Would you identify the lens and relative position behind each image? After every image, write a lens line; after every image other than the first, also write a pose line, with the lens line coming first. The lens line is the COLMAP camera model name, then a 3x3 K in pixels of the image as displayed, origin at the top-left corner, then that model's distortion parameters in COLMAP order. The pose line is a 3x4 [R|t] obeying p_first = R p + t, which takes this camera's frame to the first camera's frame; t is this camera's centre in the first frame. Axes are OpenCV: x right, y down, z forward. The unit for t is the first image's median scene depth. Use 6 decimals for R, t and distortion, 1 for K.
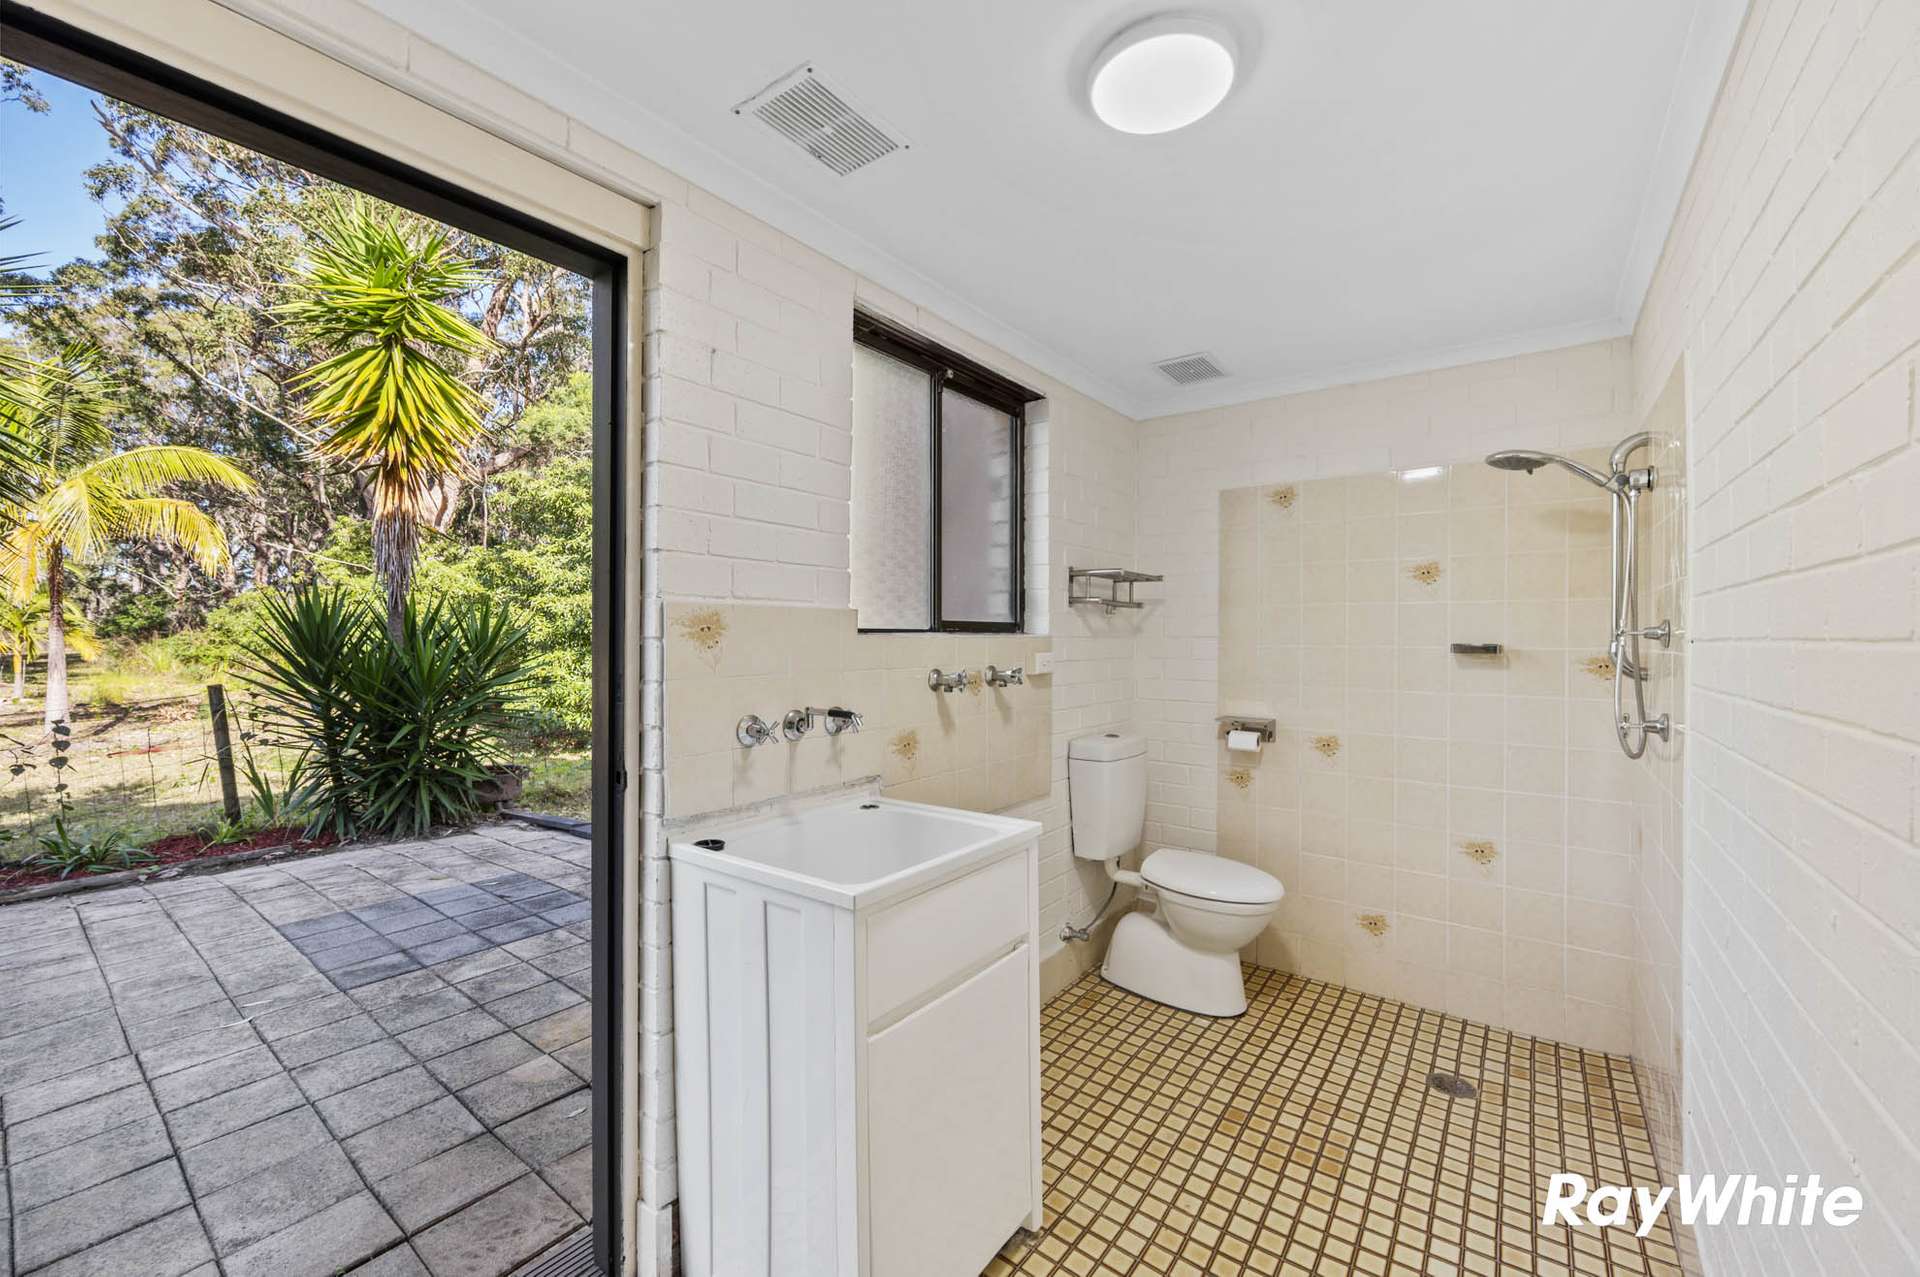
lens RADIAL K [[753.2, 0, 955.6], [0, 753.2, 637.2], [0, 0, 1]] dist [-0.003147, 0.000603]
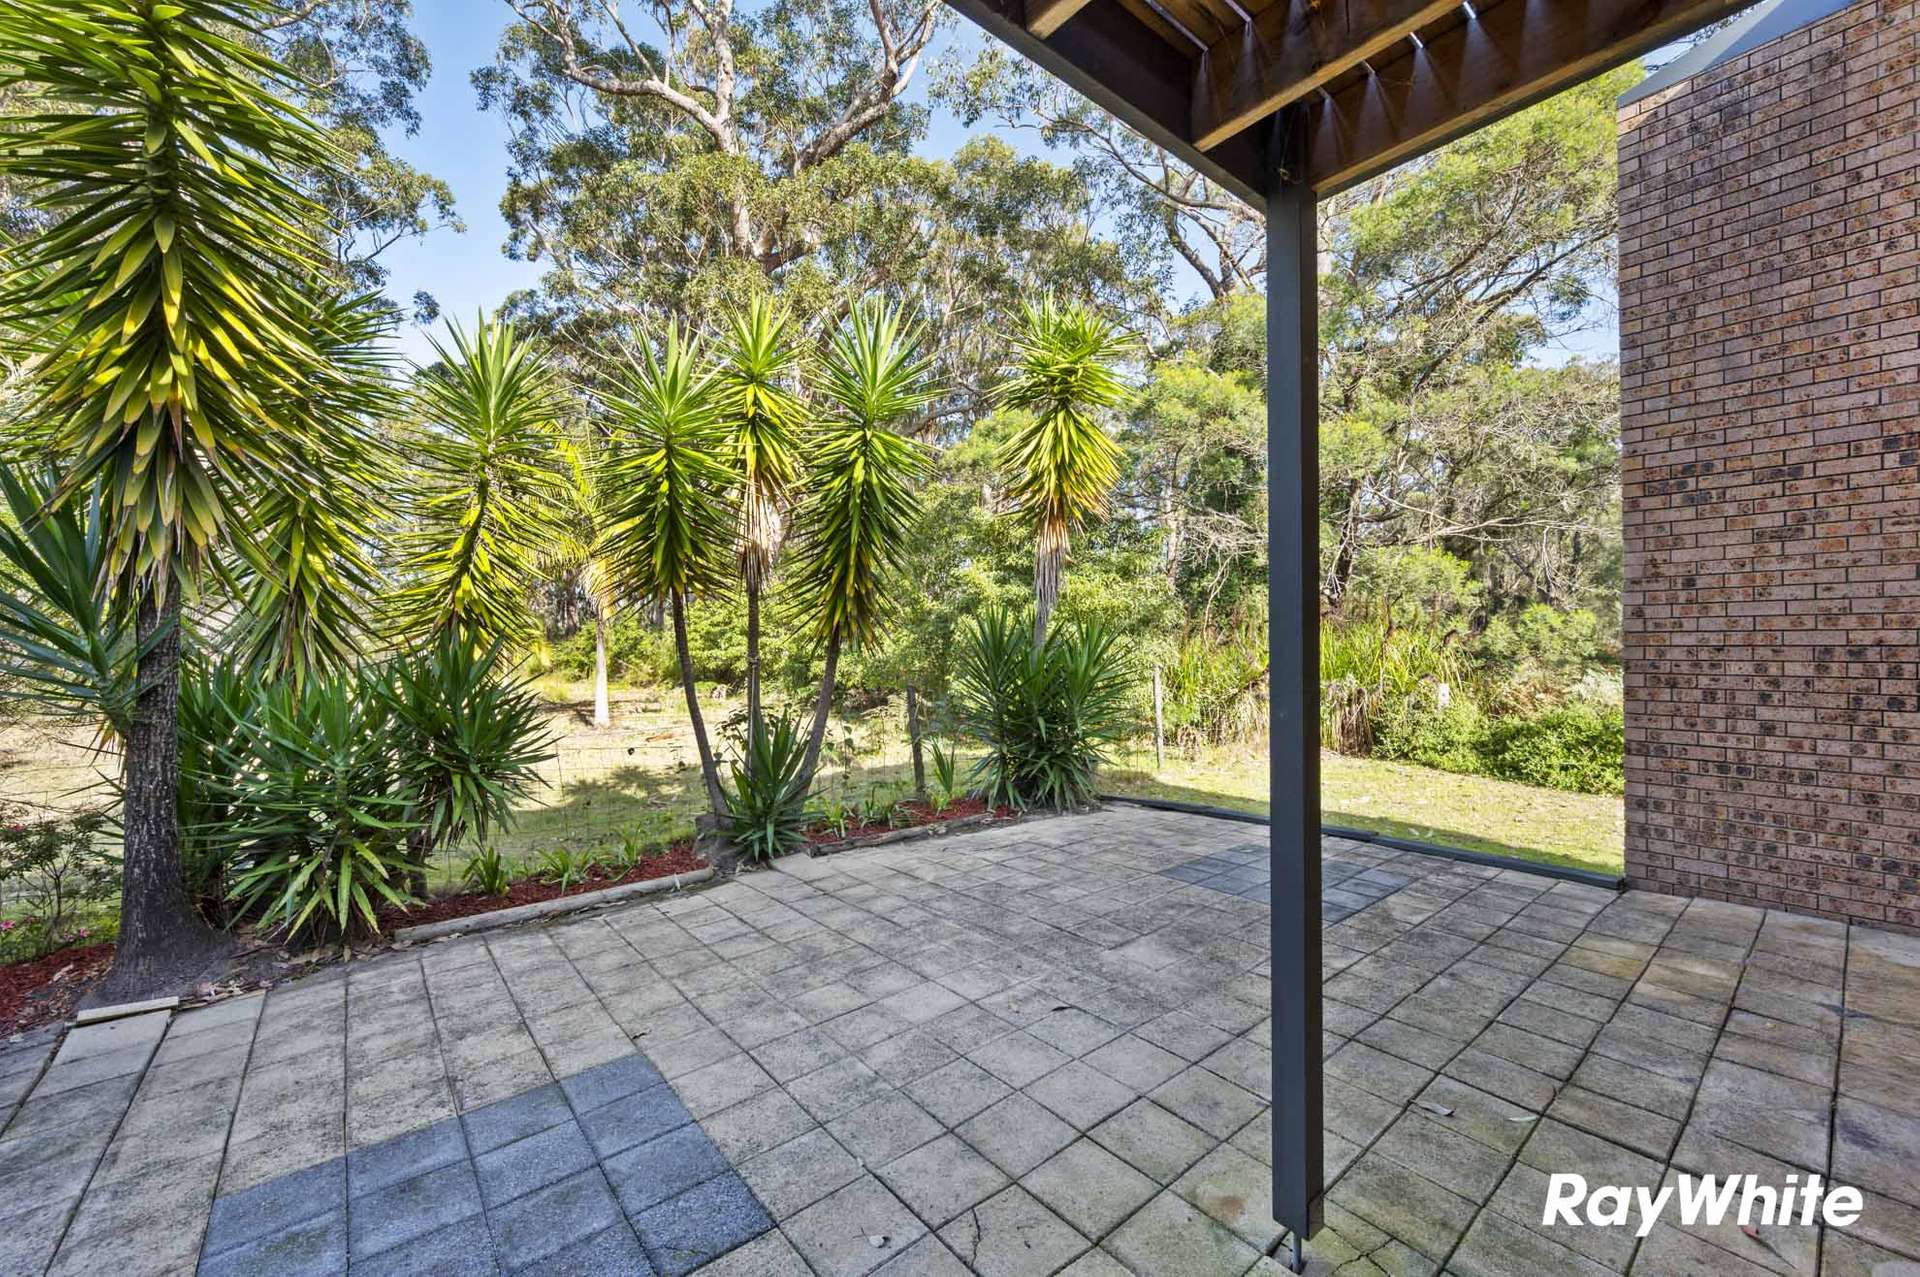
lens RADIAL K [[753.2, 0, 959.9], [0, 753.2, 639.1], [0, 0, 1]] dist [-0.003147, 0.000603]
pose [[0.972049, -0.010538, -0.234542, -0.976312], [0.009872, 0.999943, -0.004011, -0.009683], [0.234571, 0.001583, 0.972098, -0.336182]]
